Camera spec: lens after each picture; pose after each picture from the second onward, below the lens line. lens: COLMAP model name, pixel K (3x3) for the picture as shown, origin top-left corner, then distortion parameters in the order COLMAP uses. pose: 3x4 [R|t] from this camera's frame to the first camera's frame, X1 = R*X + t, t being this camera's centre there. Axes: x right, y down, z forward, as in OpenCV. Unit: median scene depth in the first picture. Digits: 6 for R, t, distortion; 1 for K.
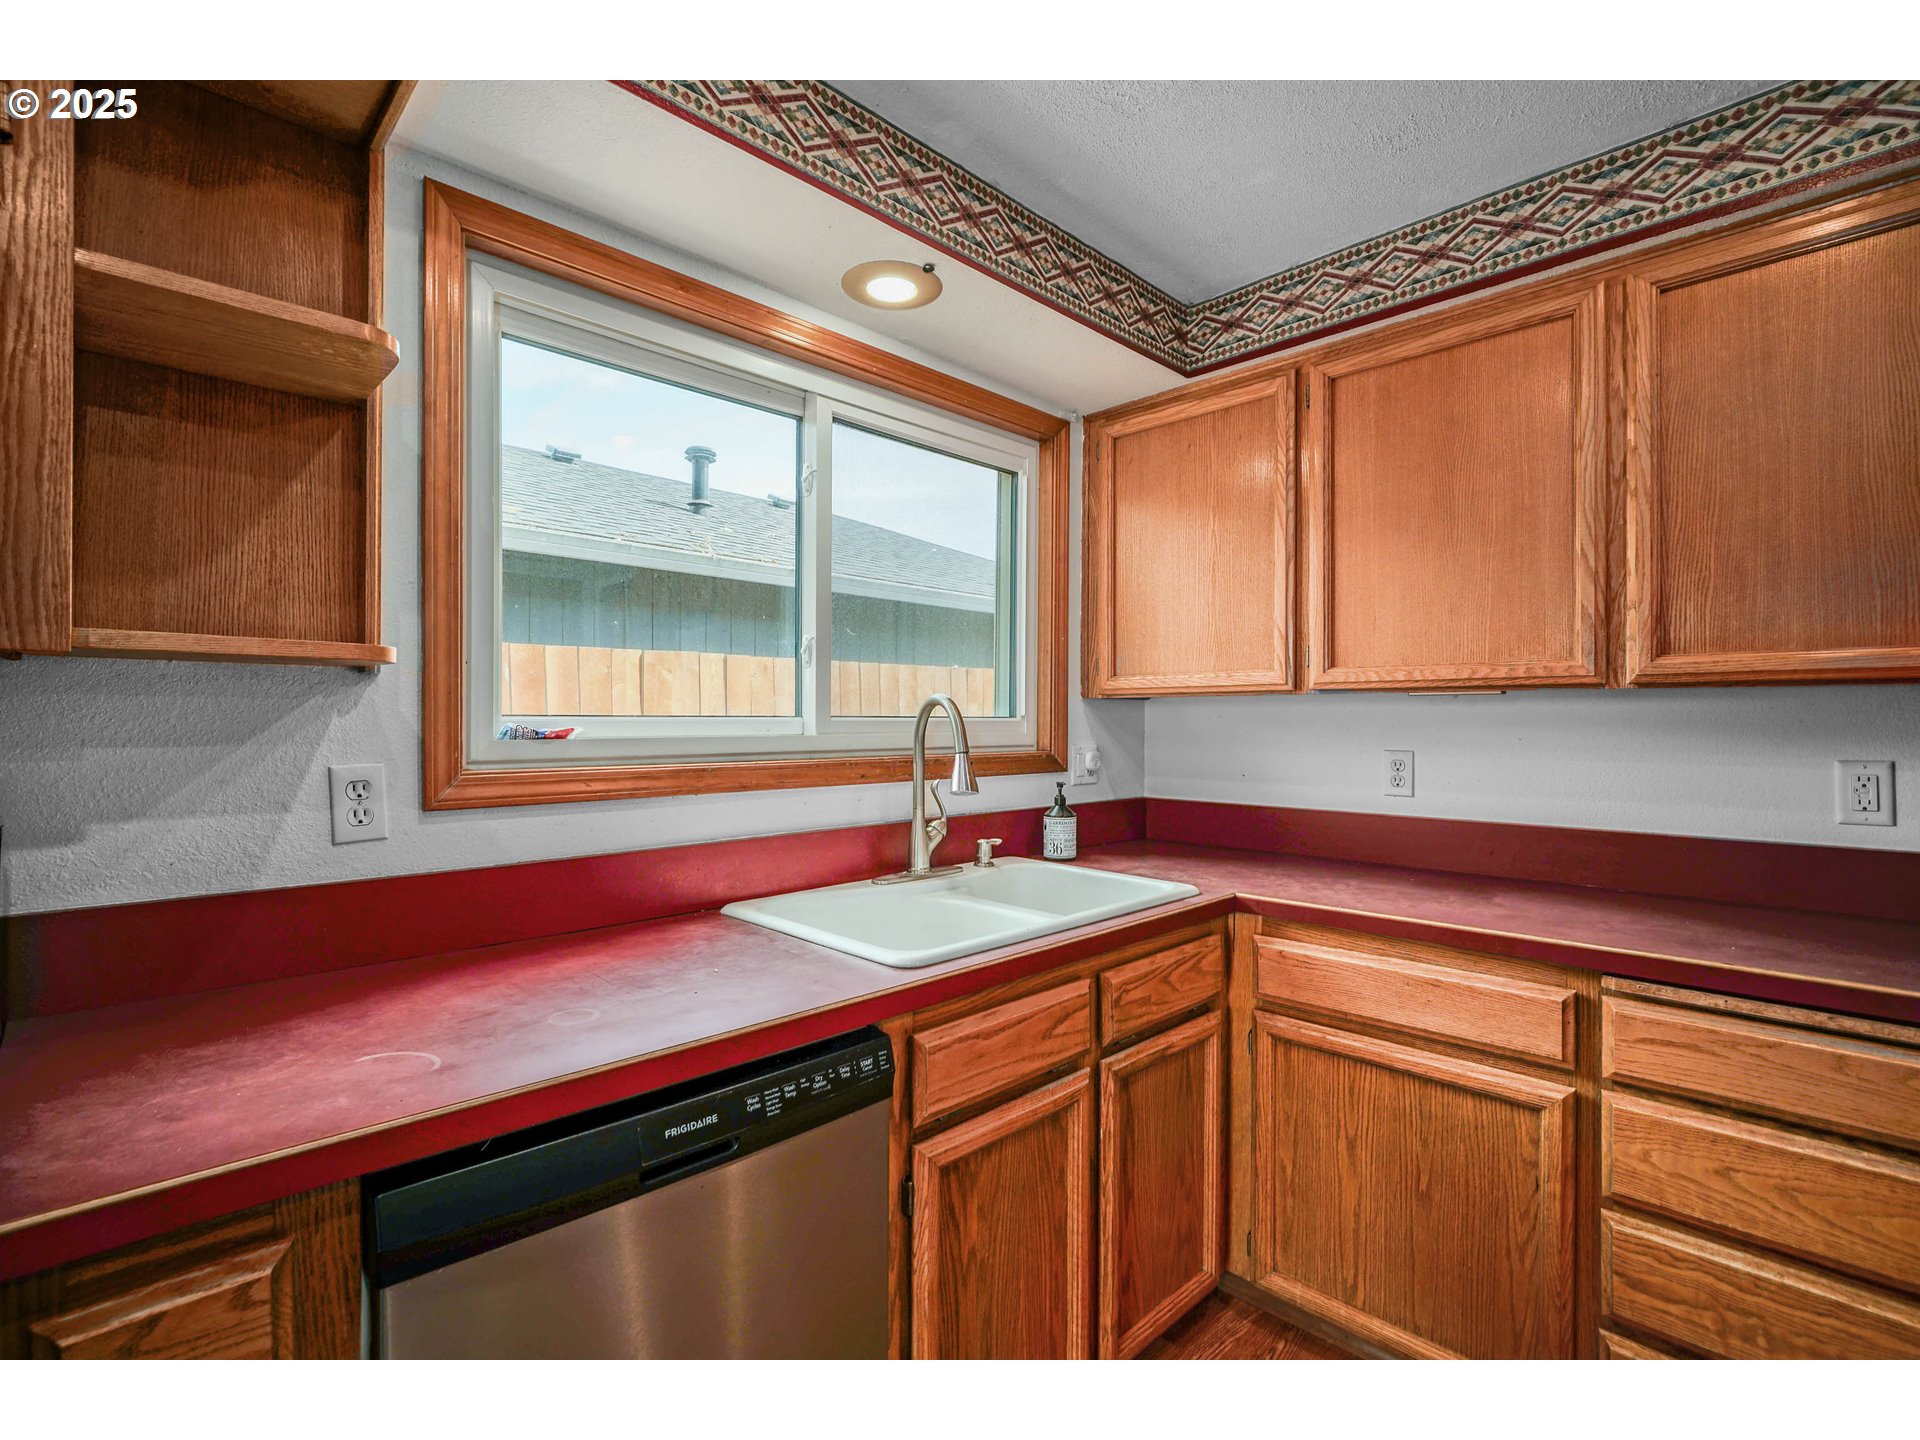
lens RADIAL K [[912.5, 0, 914.6], [0, 912.5, 722.0], [0, 0, 1]] dist [-0.006791, 0.001013]
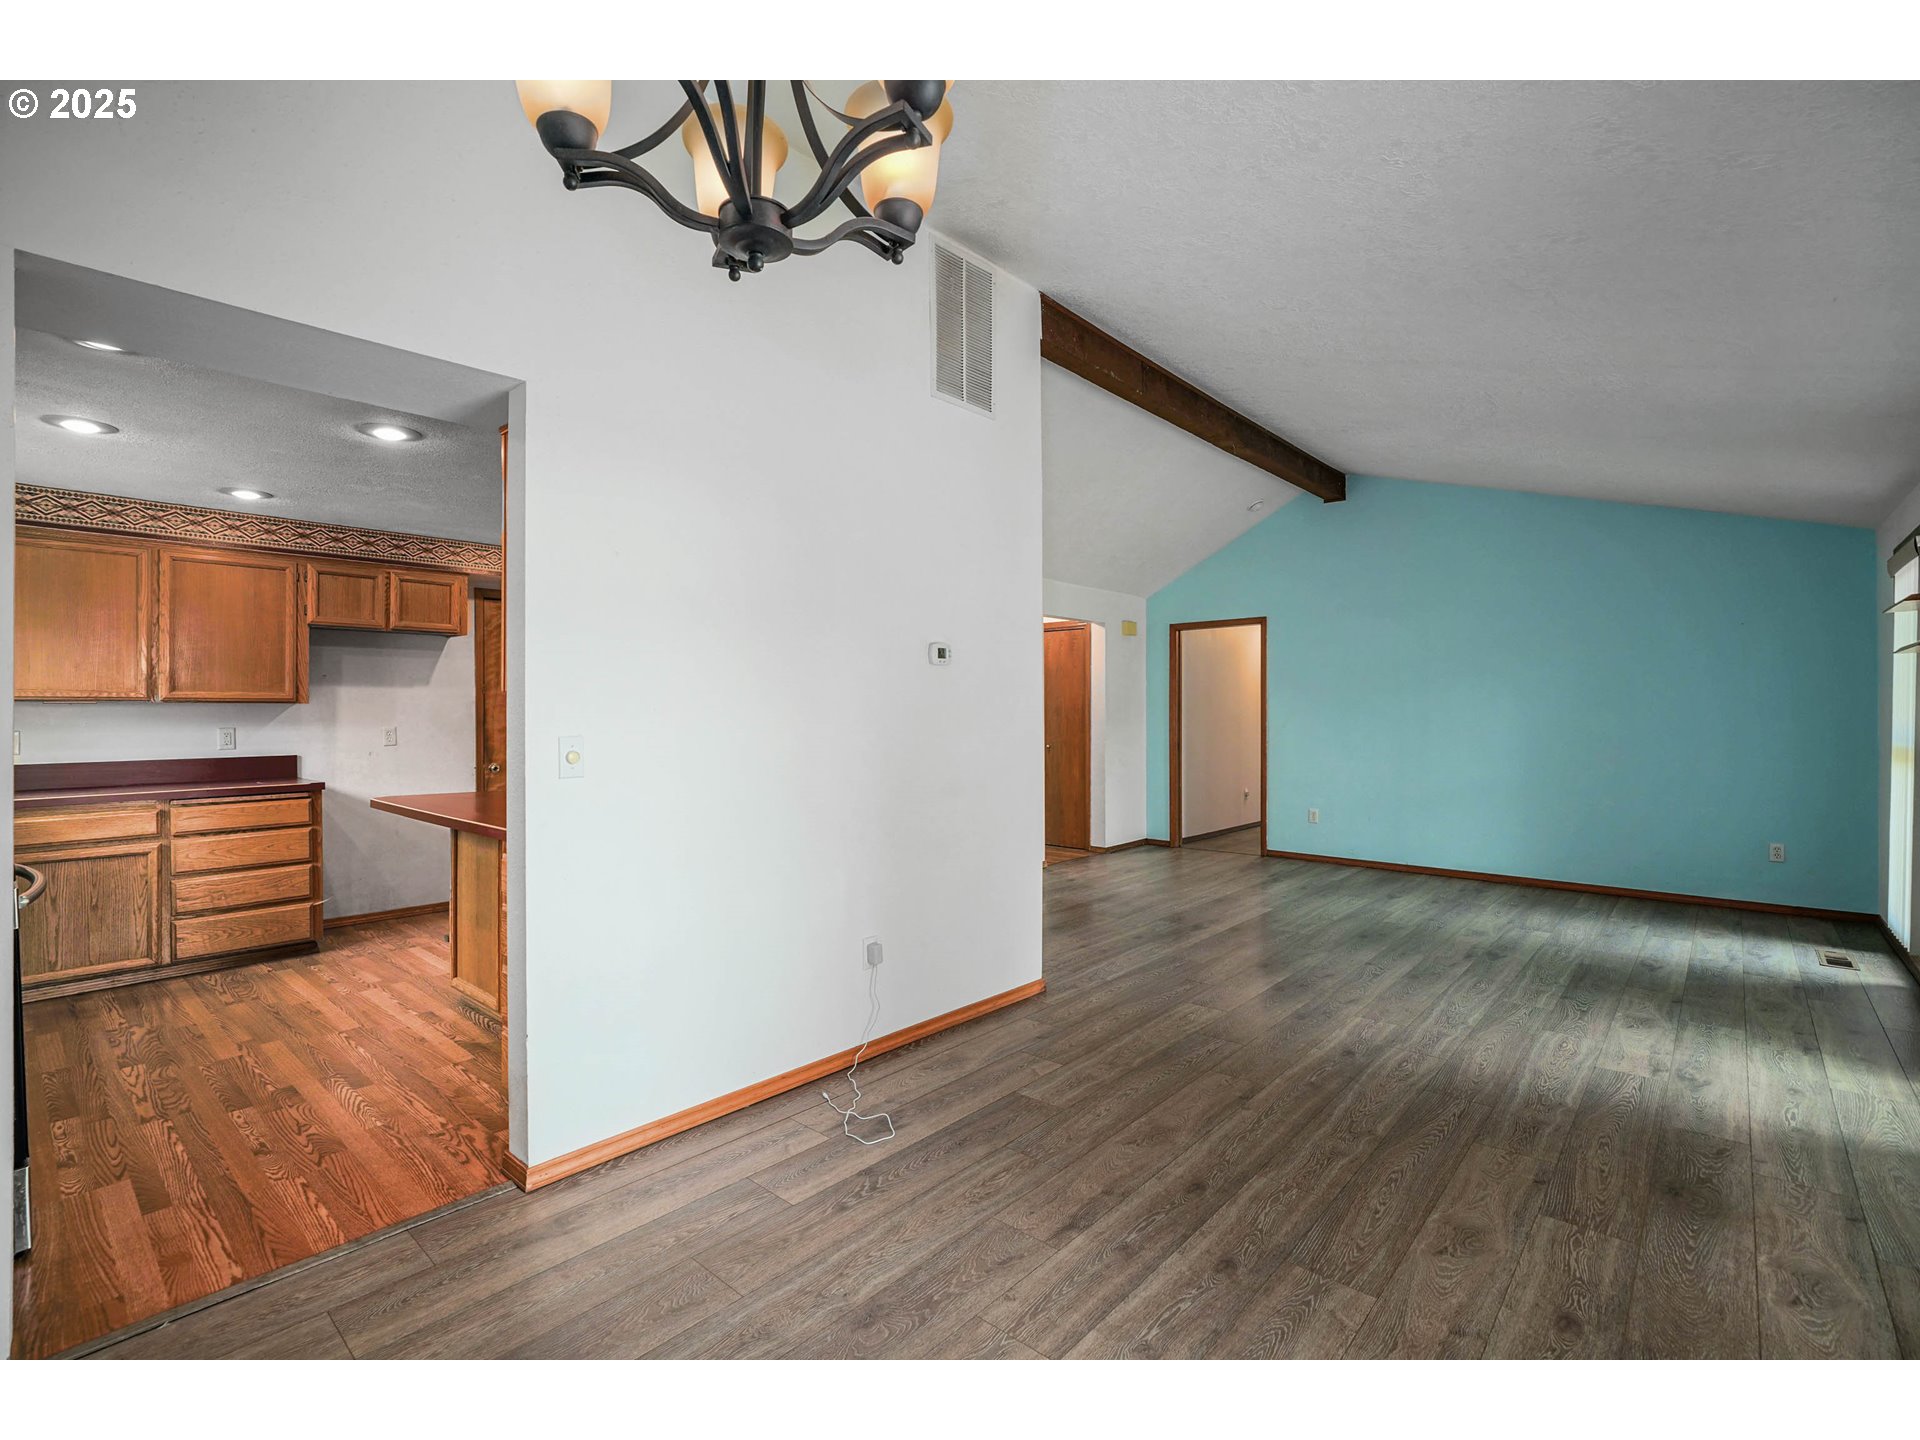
lens RADIAL K [[875.5, 0, 956.6], [0, 875.5, 713.9], [0, 0, 1]] dist [-0.015657, 0.000423]
pose [[-0.074856, -0.004073, 0.997186, -1.742869], [0.005543, 0.999975, 0.004501, -0.000802], [-0.997179, 0.005865, -0.074832, -1.042898]]
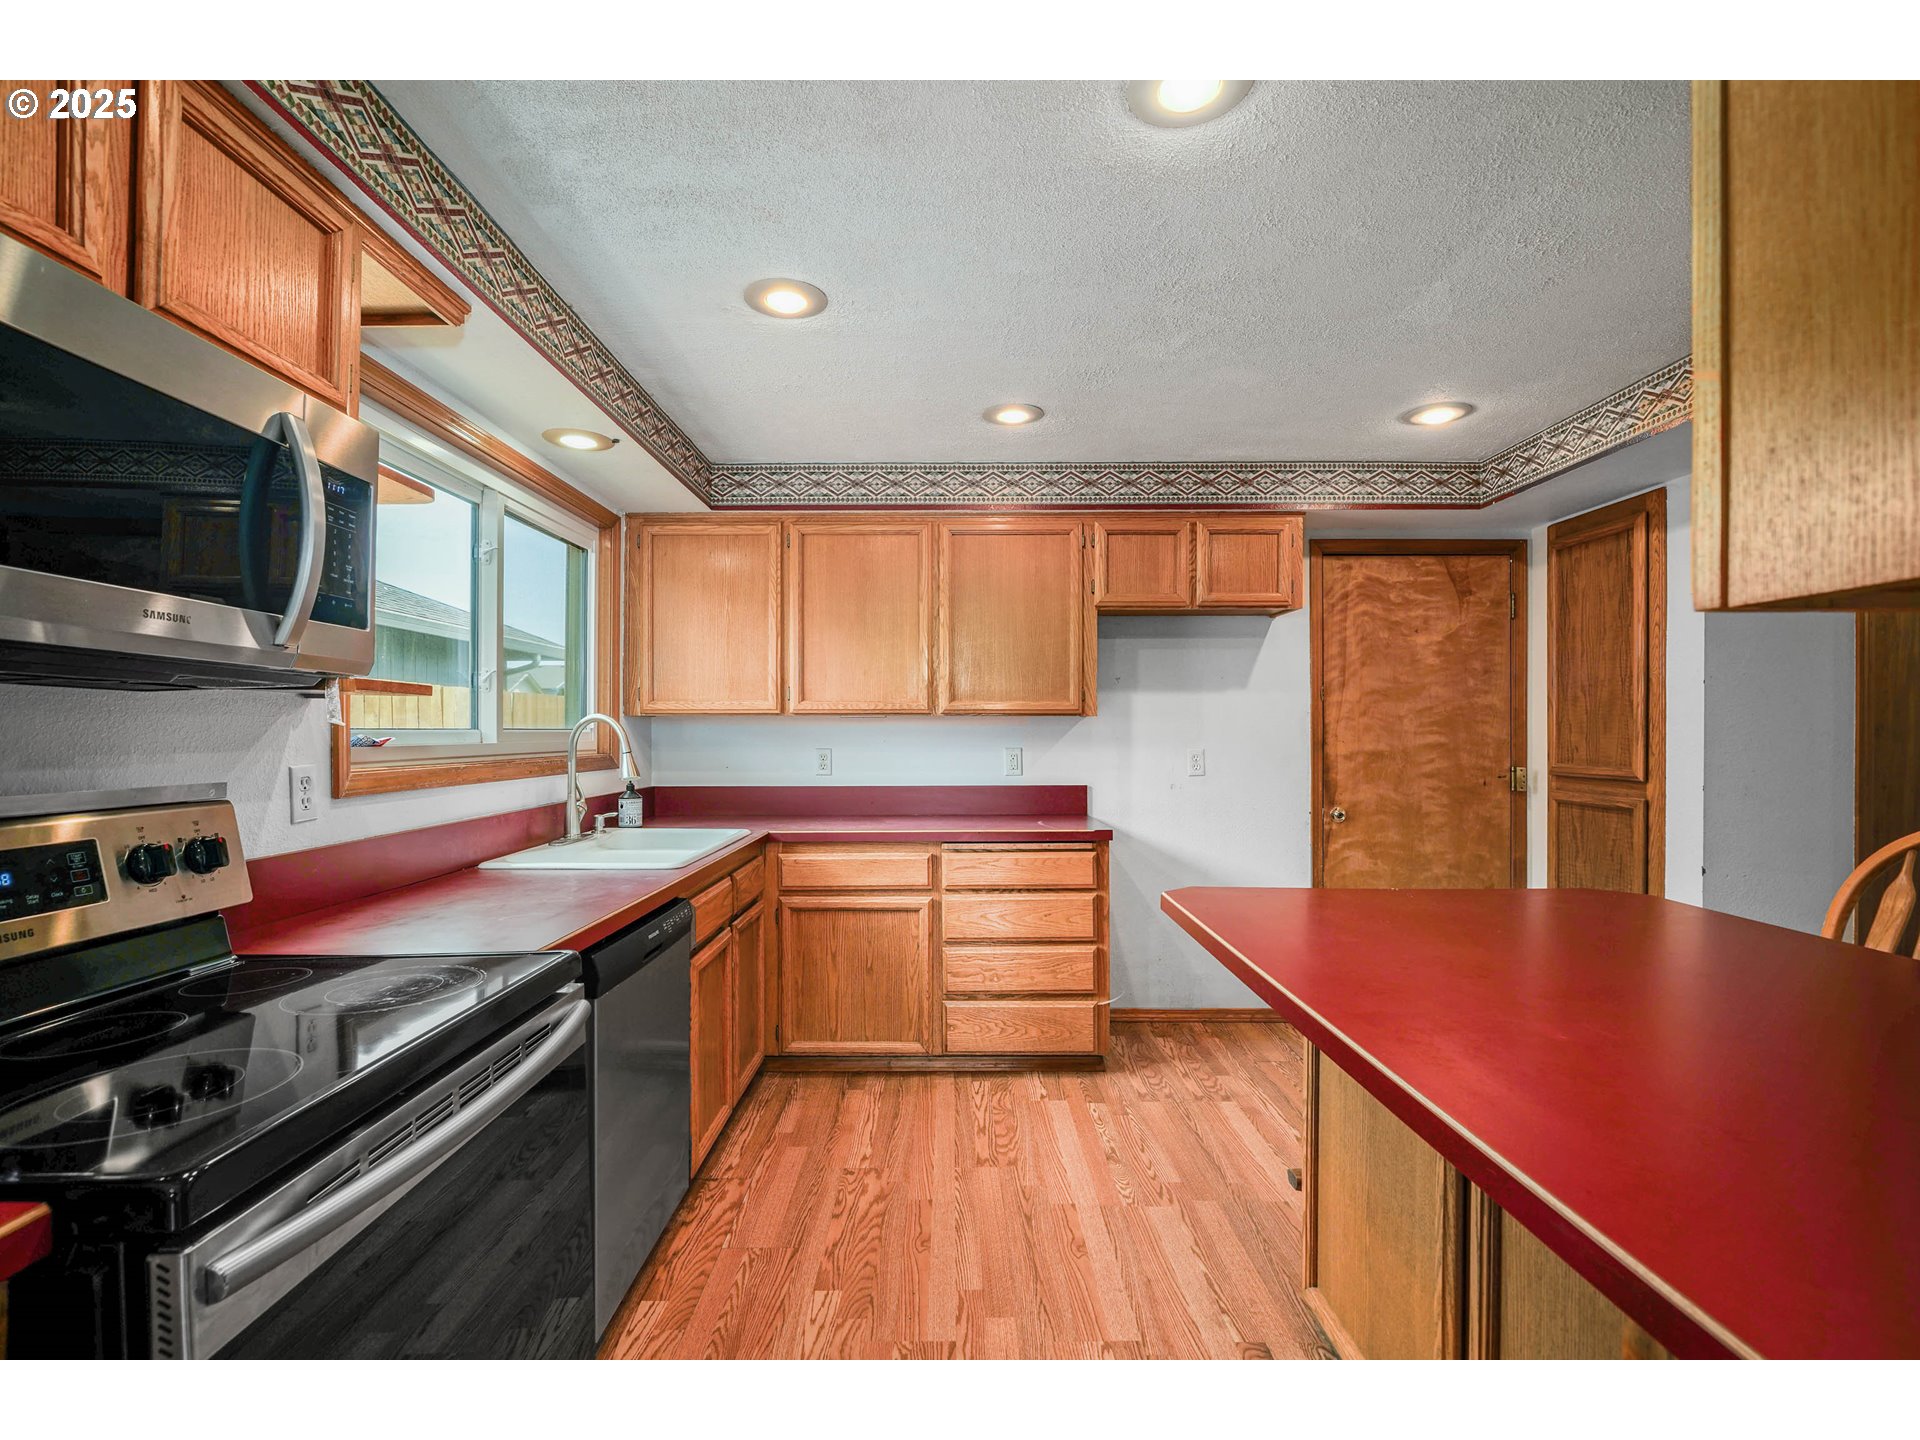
lens RADIAL K [[832.2, 0, 959.5], [0, 832.2, 726.4], [0, 0, 1]] dist [-0.008094, 0.000157]
pose [[0.704323, 0.000924, 0.709879, -0.530743], [0.004216, 0.999976, -0.005485, -0.000192], [-0.709867, 0.006856, 0.704303, -0.380616]]
